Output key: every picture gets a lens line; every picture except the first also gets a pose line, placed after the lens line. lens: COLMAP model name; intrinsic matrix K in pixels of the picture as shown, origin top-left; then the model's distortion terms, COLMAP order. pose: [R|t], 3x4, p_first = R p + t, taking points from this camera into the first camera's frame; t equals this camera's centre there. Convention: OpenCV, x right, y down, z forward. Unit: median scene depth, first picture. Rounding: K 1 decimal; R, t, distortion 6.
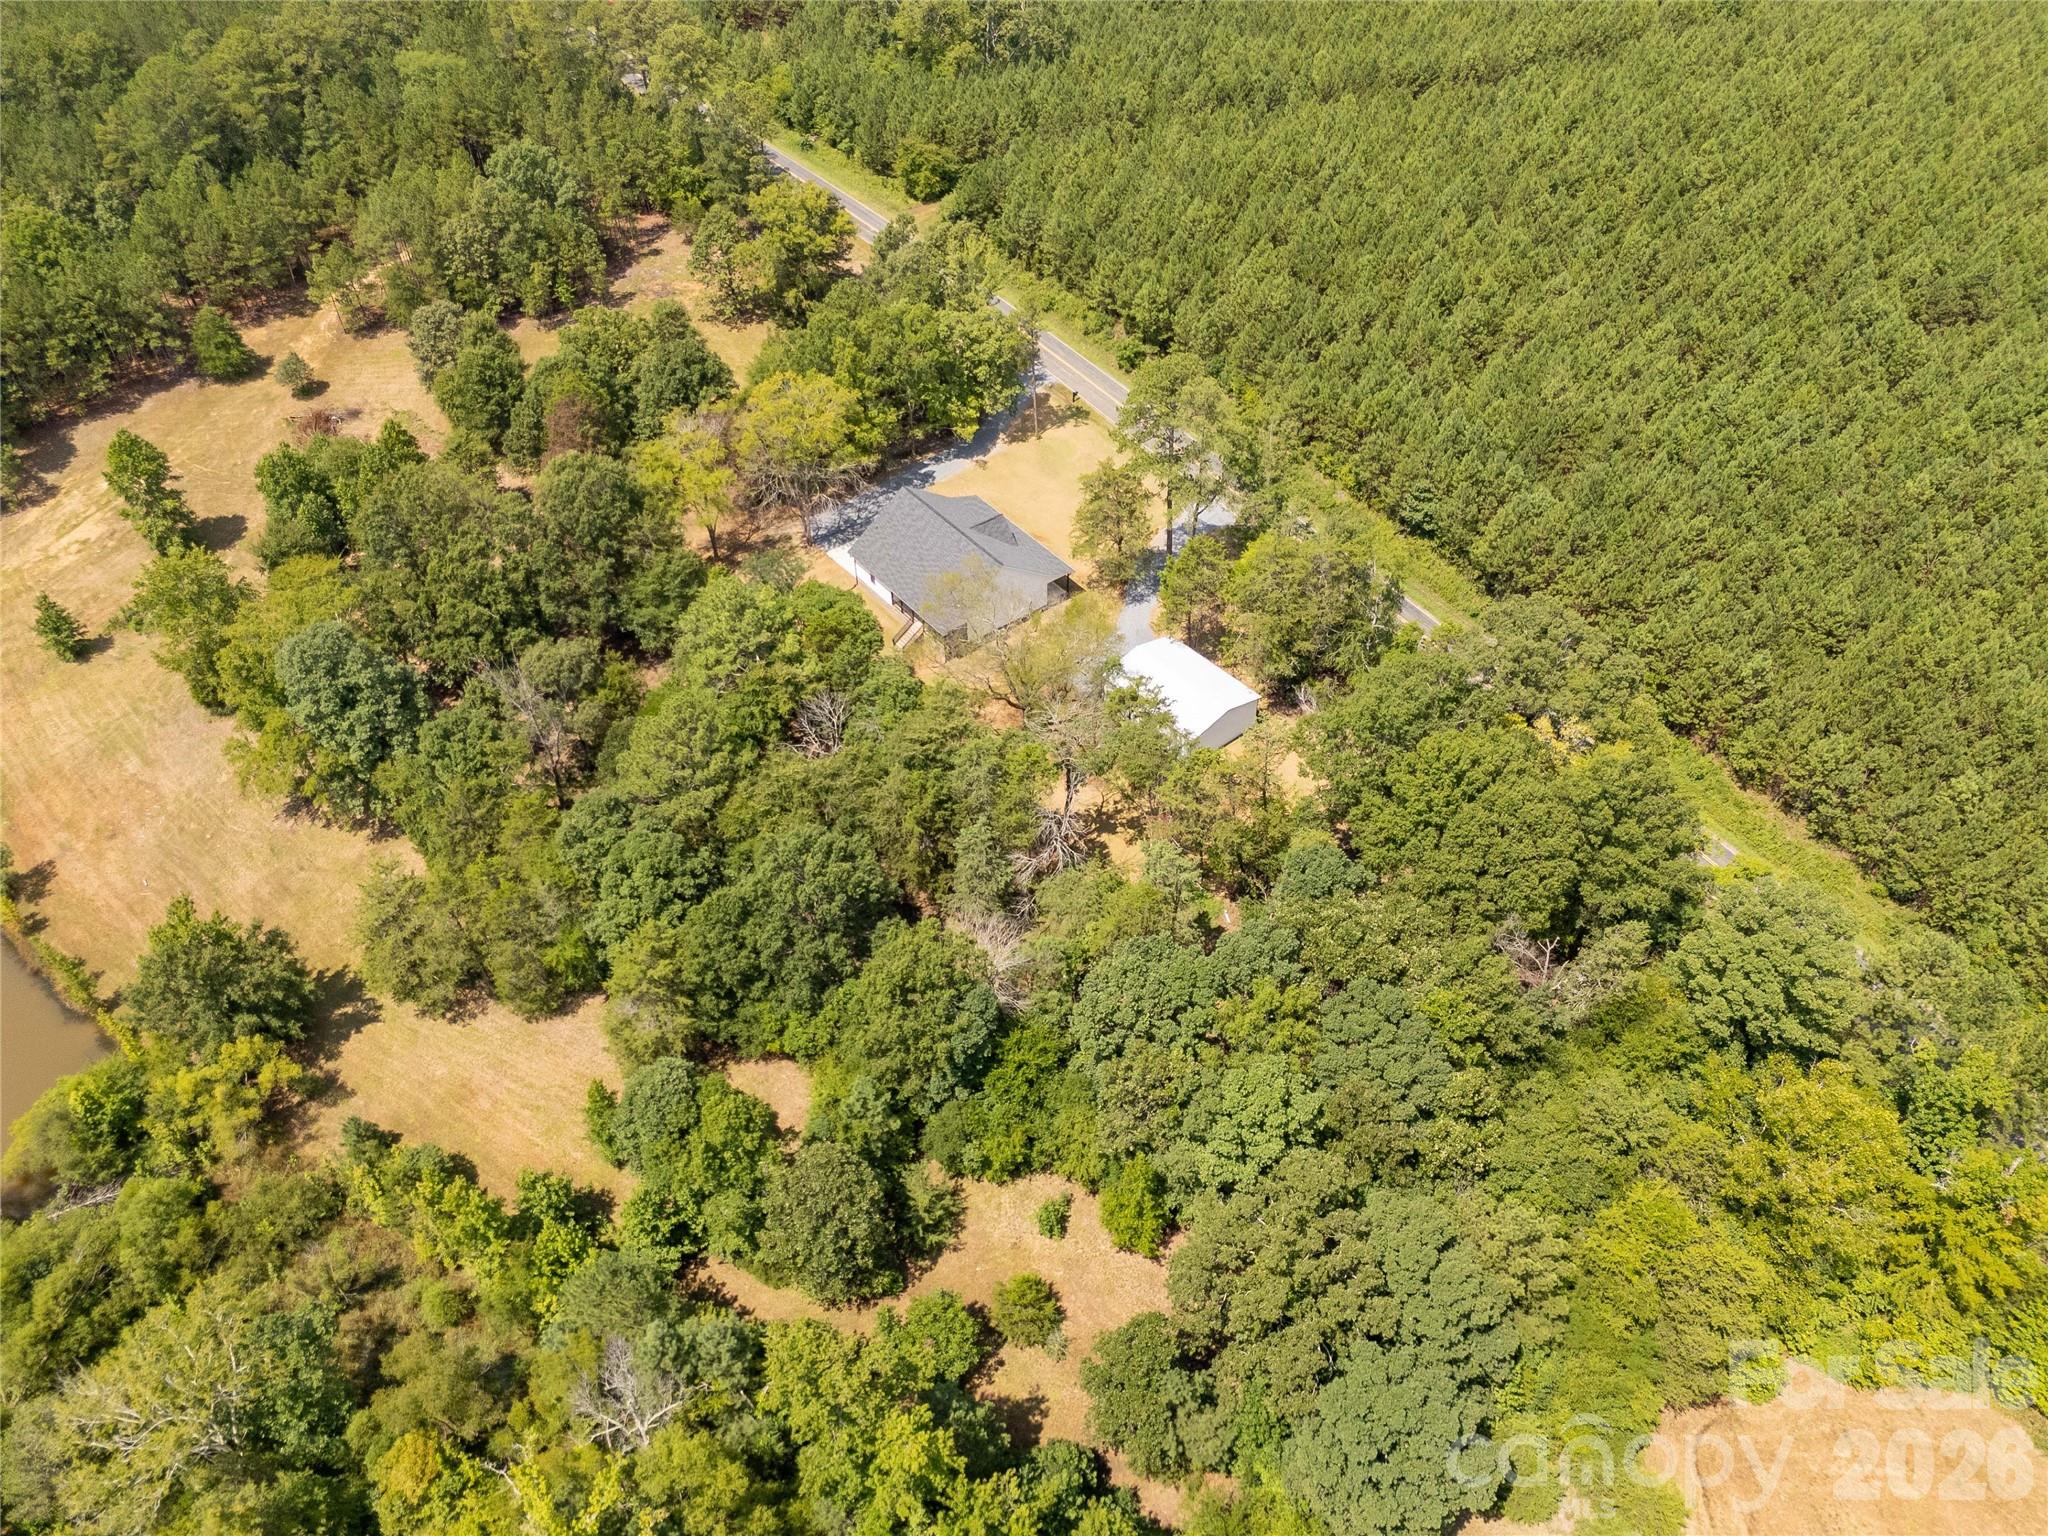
lens RADIAL K [[1513.7, 0, 1016.2], [0, 1513.7, 768.6], [0, 0, 1]] dist [0.050531, -0.037978]
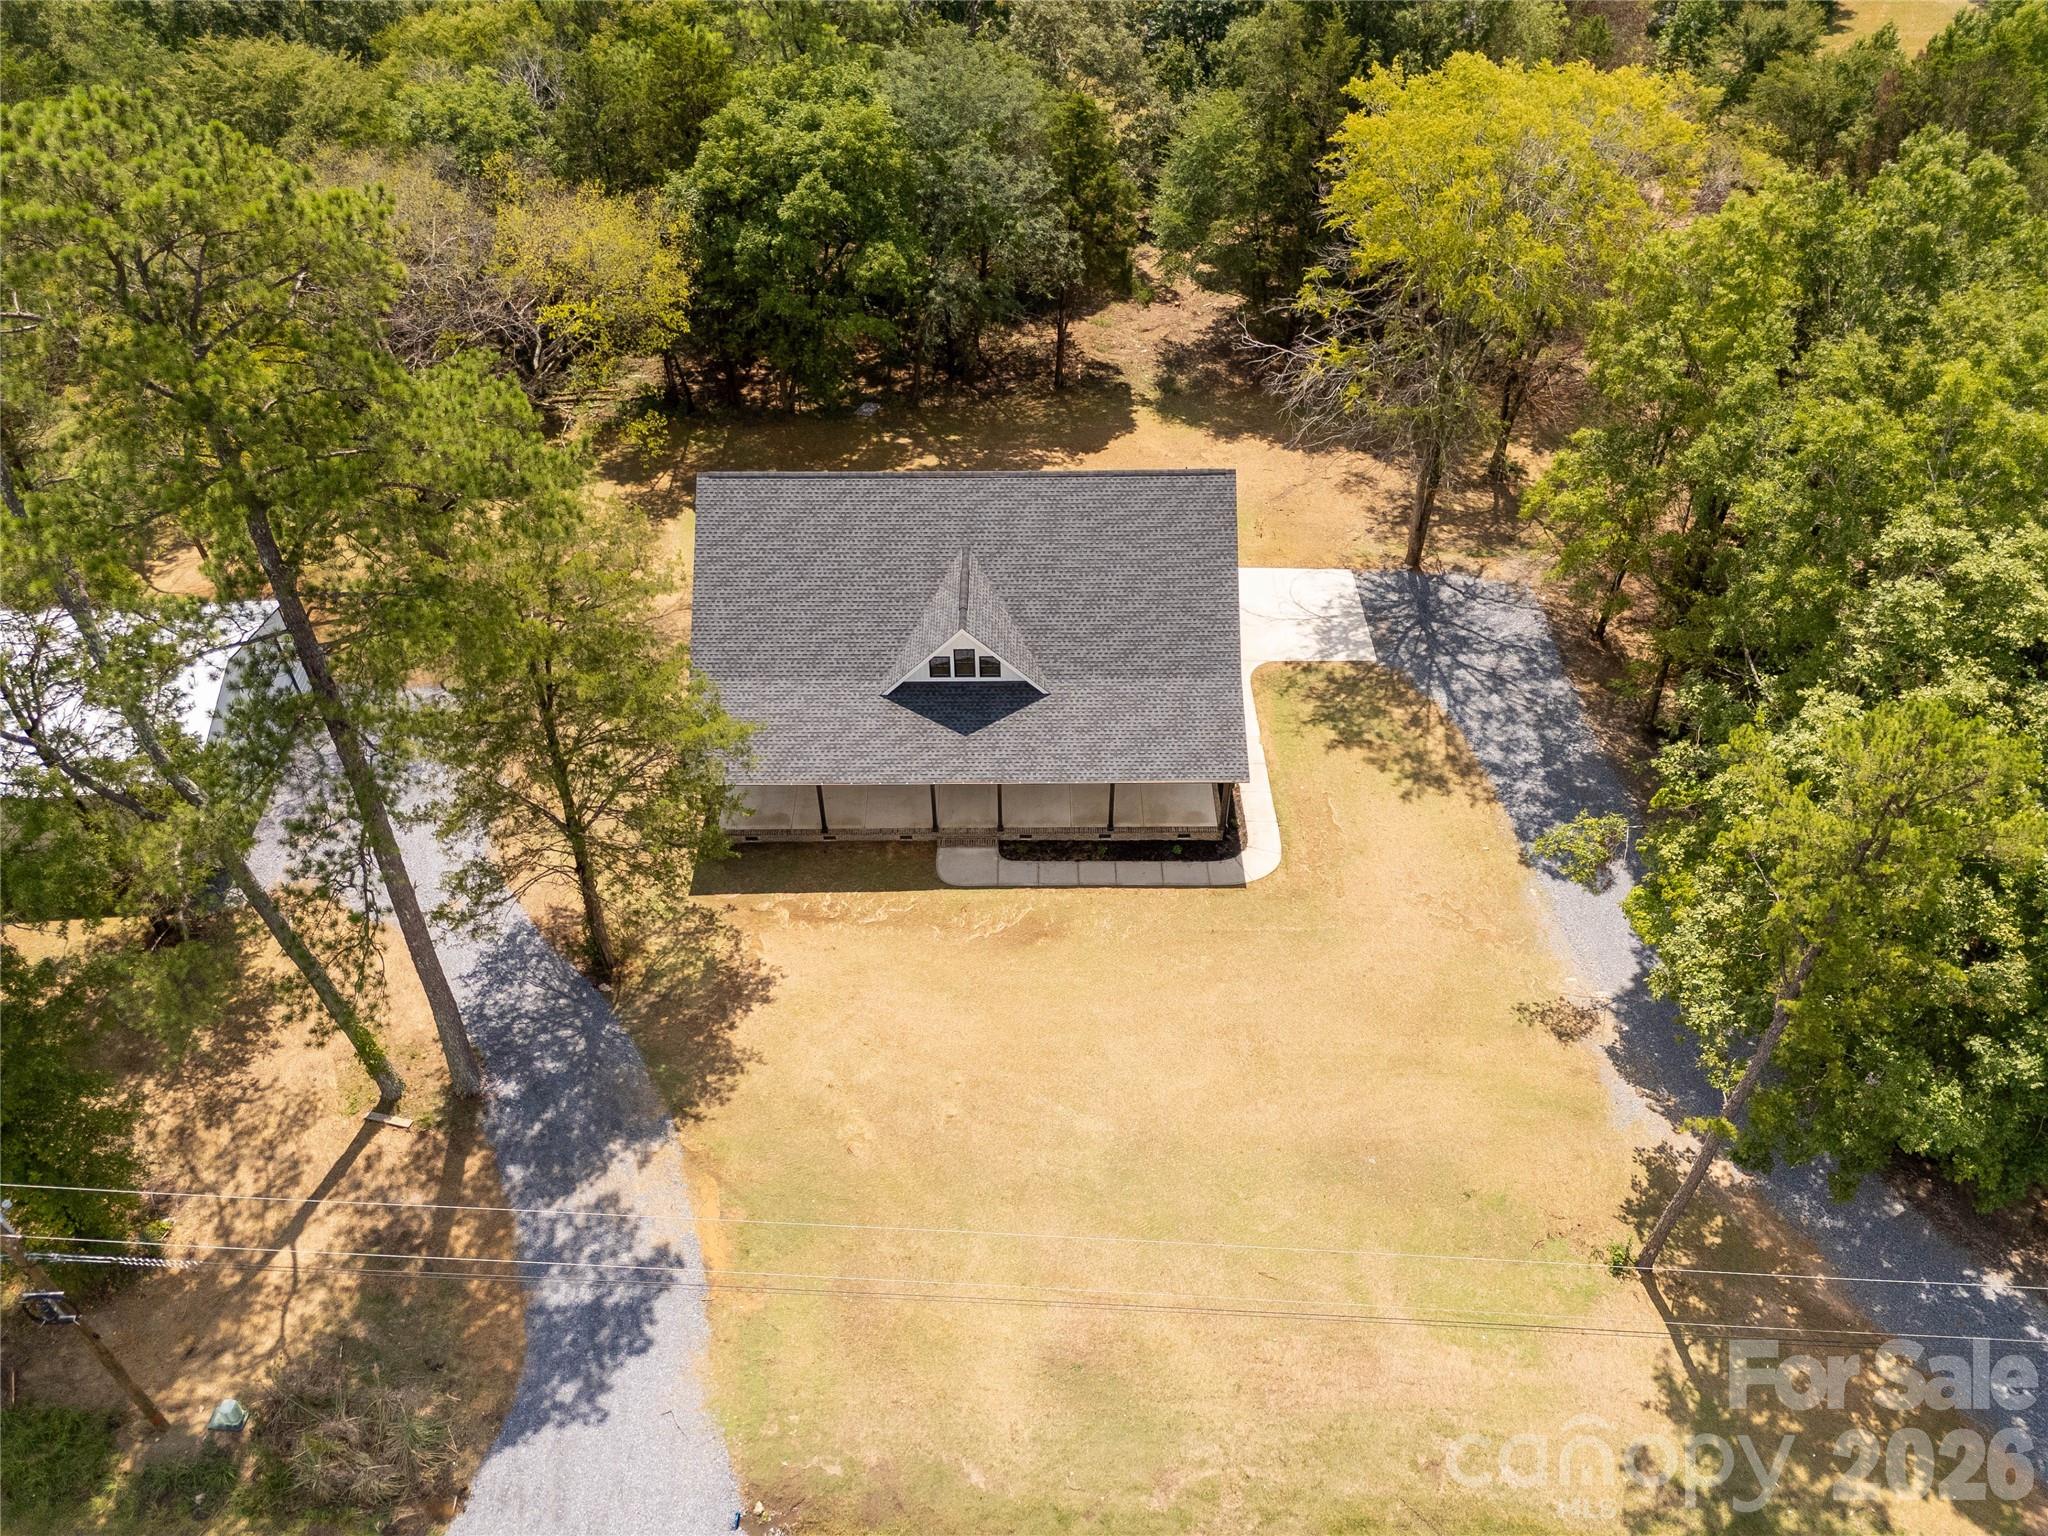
lens RADIAL K [[1513.7, 0, 1016.2], [0, 1513.7, 768.6], [0, 0, 1]] dist [0.050531, -0.037978]
pose [[-0.605964, 0.562478, -0.562517, 0.151370], [-0.546480, 0.219518, 0.808191, -0.374646], [0.578072, 0.797139, 0.174363, 0.910084]]
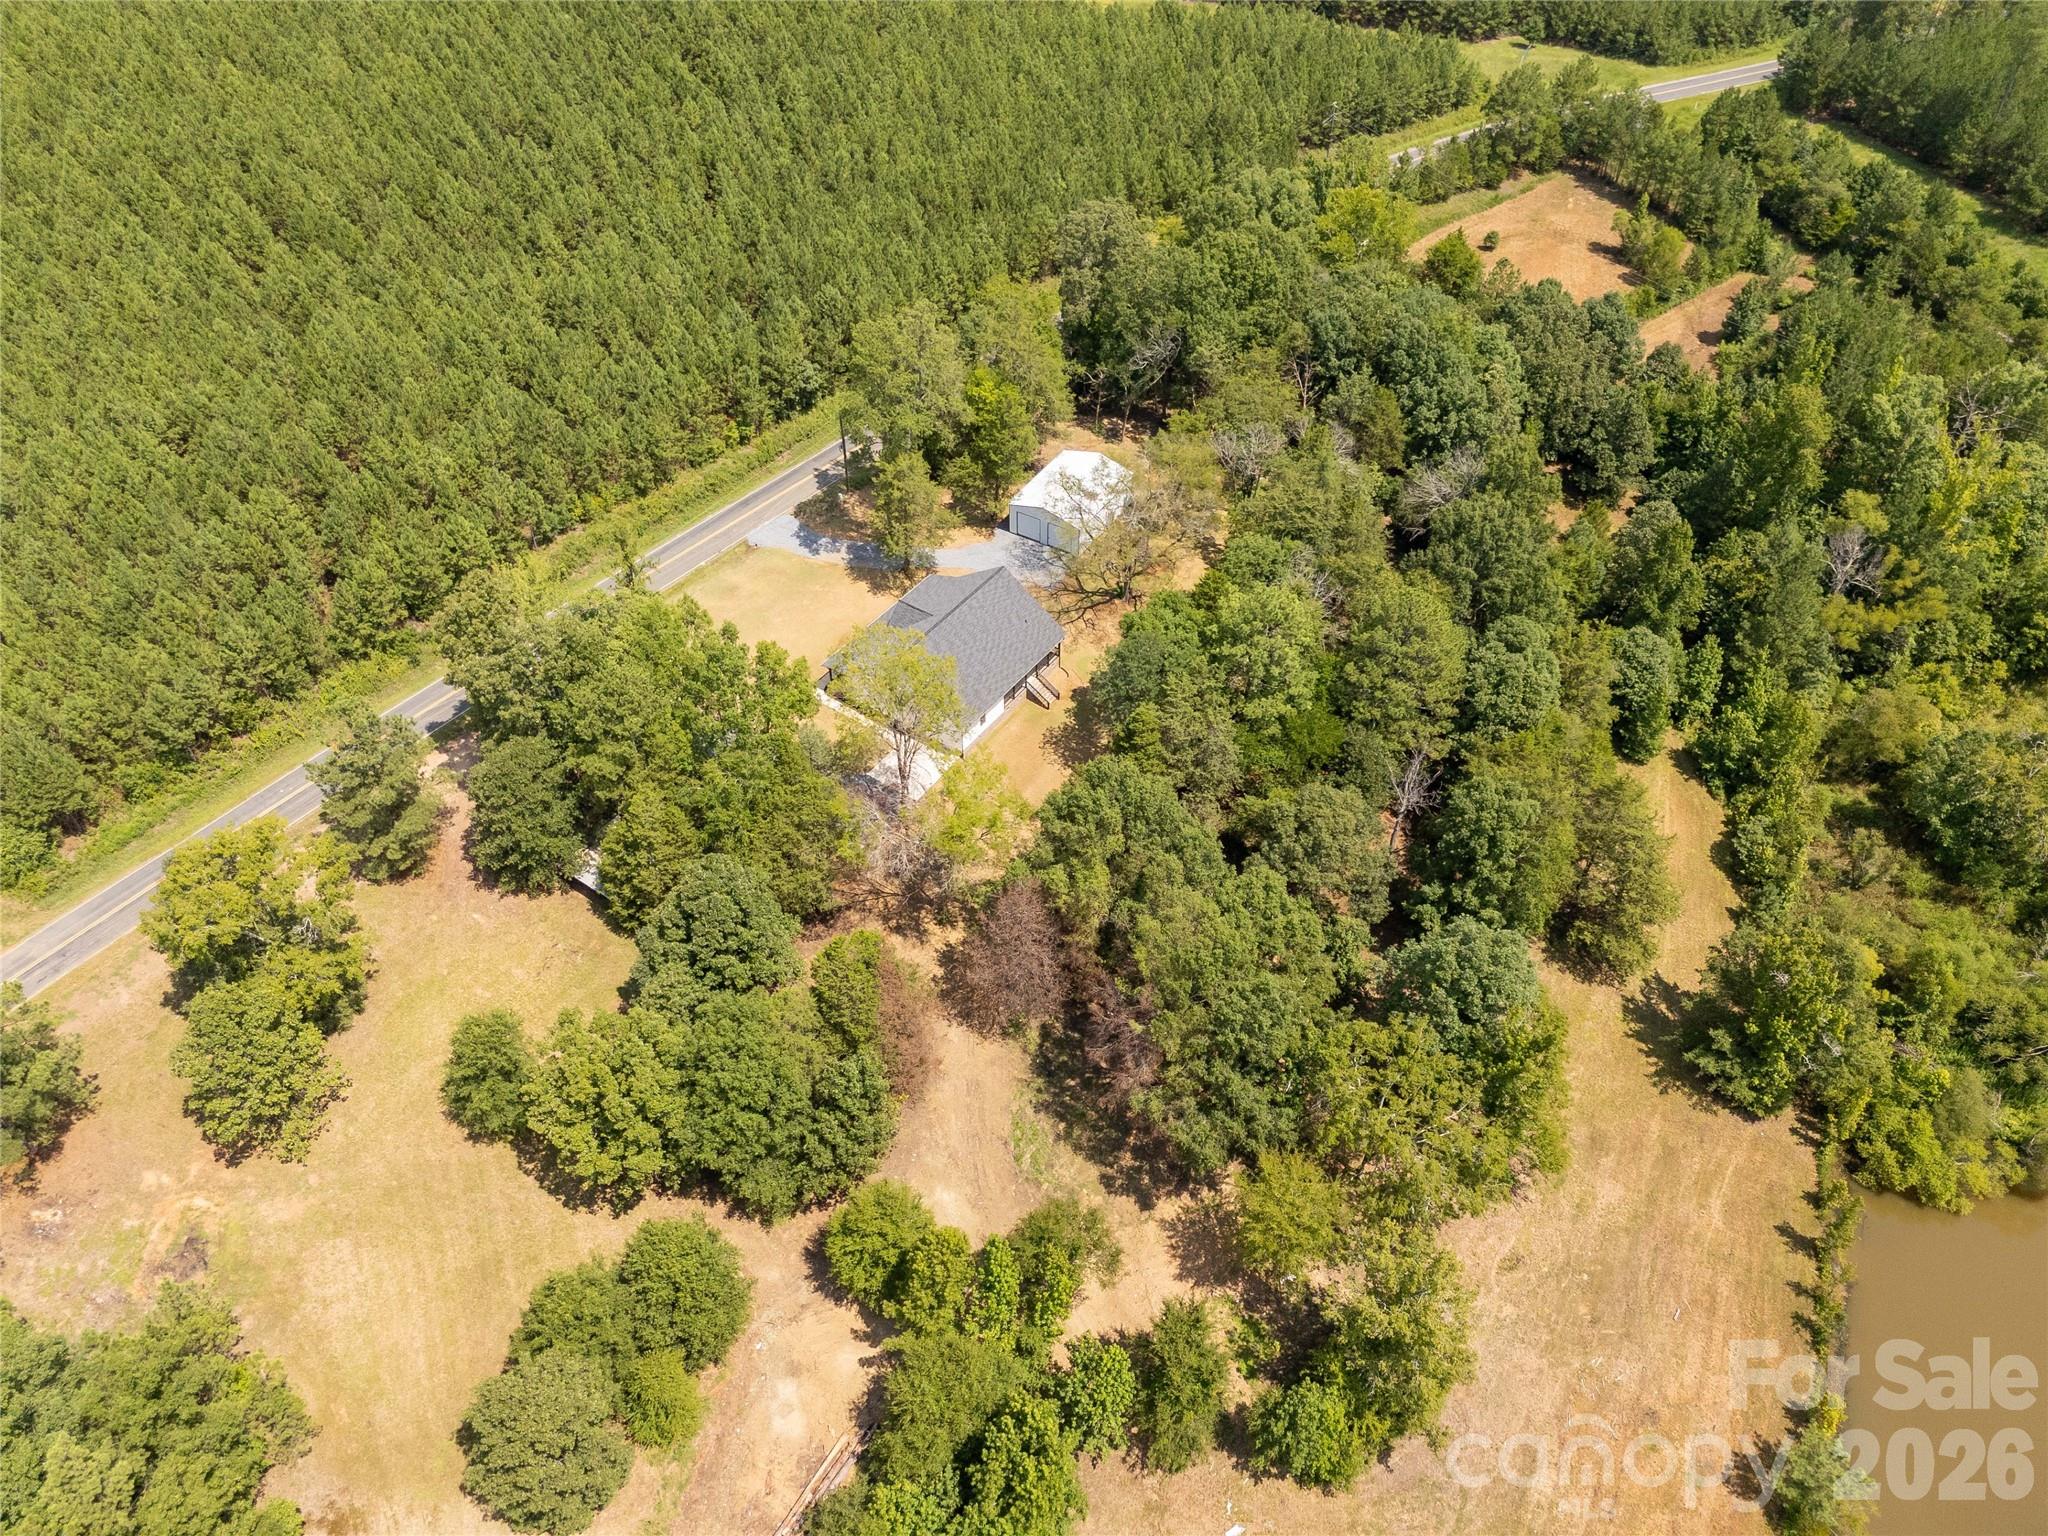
lens RADIAL K [[1496.4, 0, 1014.2], [0, 1496.4, 777.8], [0, 0, 1]] dist [0.081522, -0.099479]
pose [[-0.300630, -0.666689, 0.682018, -0.680403], [0.672093, 0.359282, 0.647462, -0.630377], [-0.676692, 0.653026, 0.340066, 0.661969]]
